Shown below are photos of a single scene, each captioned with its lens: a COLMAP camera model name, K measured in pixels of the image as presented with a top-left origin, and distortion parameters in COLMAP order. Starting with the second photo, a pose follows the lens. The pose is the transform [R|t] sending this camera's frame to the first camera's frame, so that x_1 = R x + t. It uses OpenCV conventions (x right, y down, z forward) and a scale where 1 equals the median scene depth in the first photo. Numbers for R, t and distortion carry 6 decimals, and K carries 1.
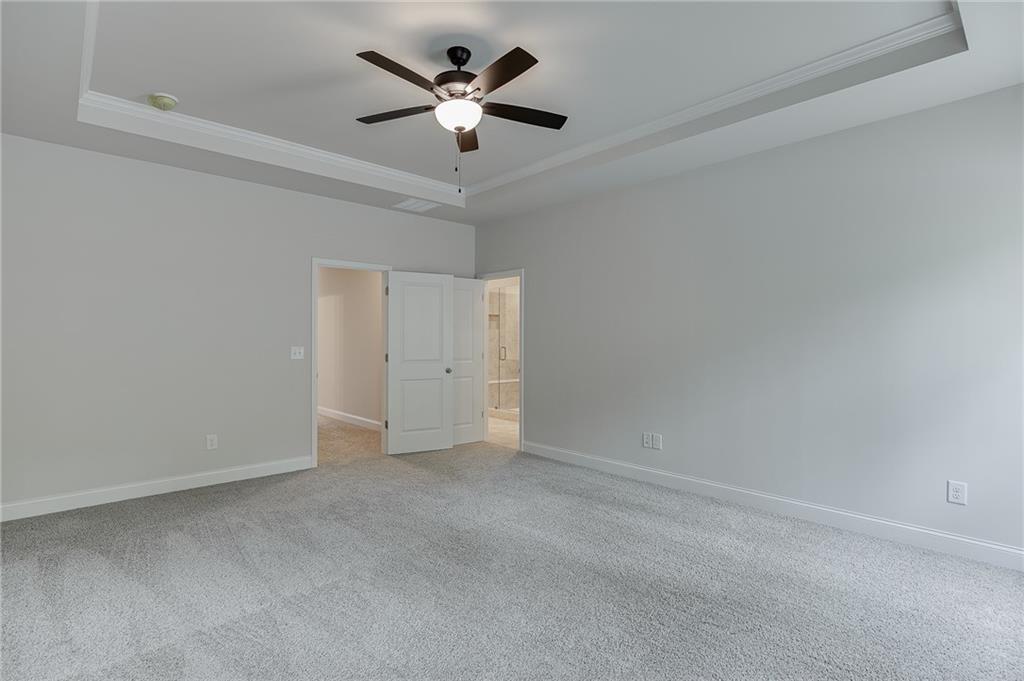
lens RADIAL K [[495.5, 0, 517.9], [0, 495.5, 338.8], [0, 0, 1]] dist [0.000446, 0.000103]
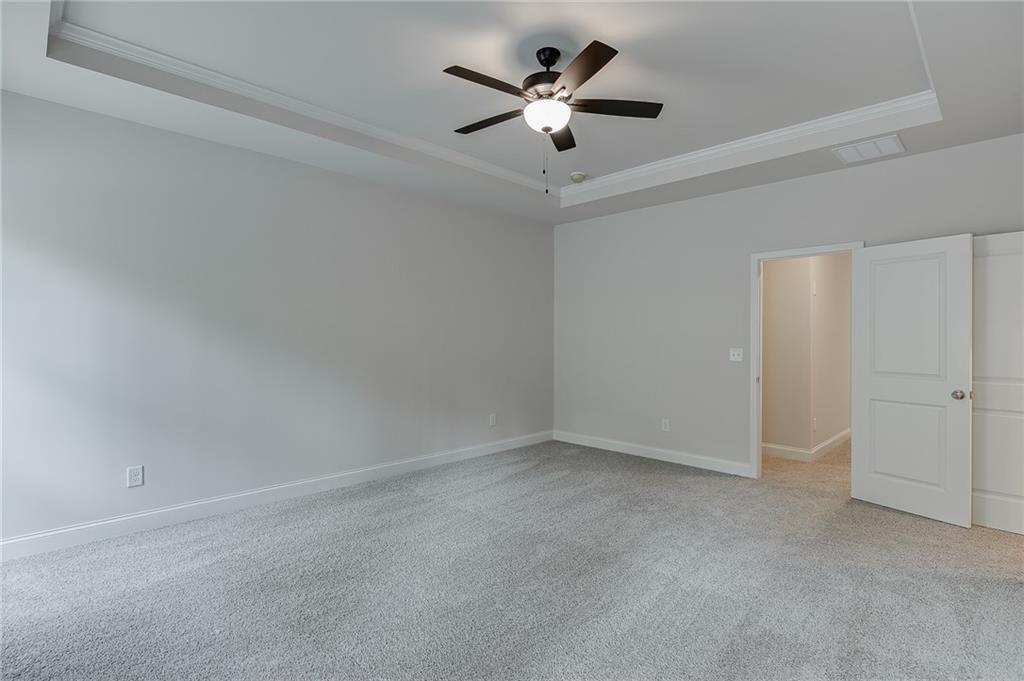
lens RADIAL K [[495.5, 0, 517.6], [0, 495.5, 339.3], [0, 0, 1]] dist [0.000446, 0.000103]
pose [[0.046285, 0.004098, -0.998920, 0.512970], [-0.005861, 0.999975, 0.003831, -0.003135], [0.998911, 0.005677, 0.046308, 0.523340]]
